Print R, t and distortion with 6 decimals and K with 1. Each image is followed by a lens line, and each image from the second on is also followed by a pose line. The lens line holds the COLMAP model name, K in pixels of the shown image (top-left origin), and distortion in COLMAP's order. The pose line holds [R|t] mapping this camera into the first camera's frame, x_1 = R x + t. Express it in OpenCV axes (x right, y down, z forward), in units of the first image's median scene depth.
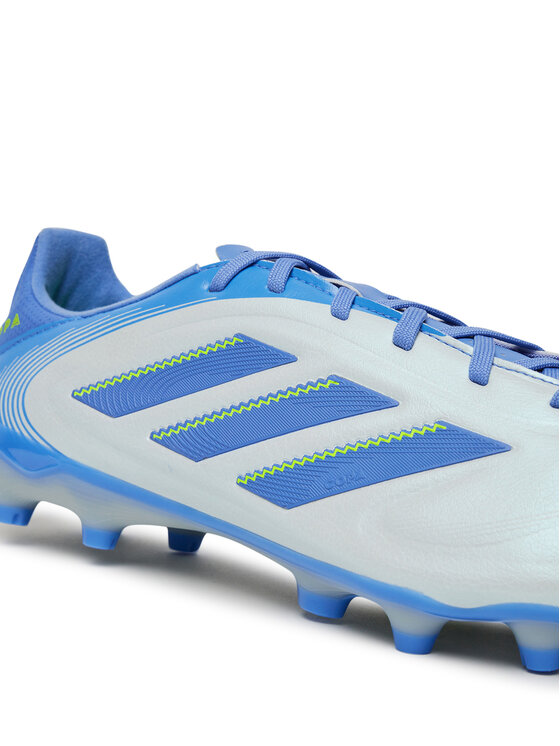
lens RADIAL K [[1285.3, 0, 280.0], [0, 1285.3, 373.0], [0, 0, 1]] dist [-0.057599, -0.159878]
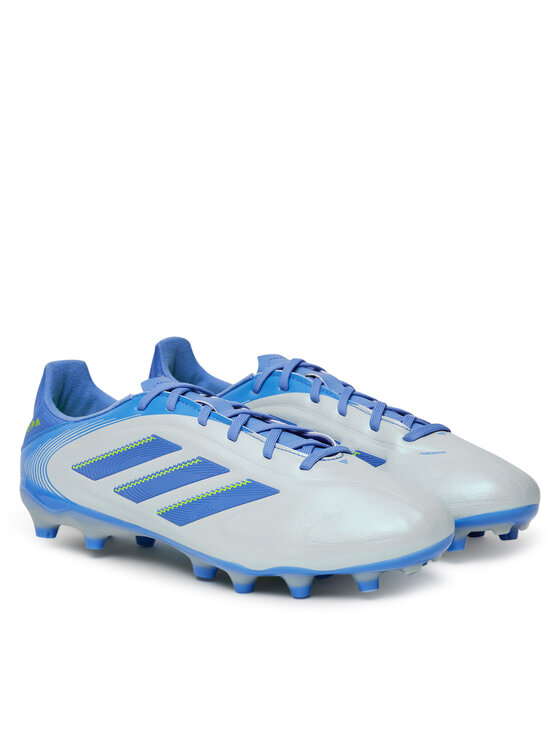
lens RADIAL K [[2204.8, 0, 280.0], [0, 2204.8, 373.0], [0, 0, 1]] dist [-0.070717, 0.021110]
pose [[0.991260, -0.080303, -0.104664, 0.490182], [0.089981, 0.991752, 0.091279, -0.391974], [0.096471, -0.099899, 0.990310, -2.149774]]
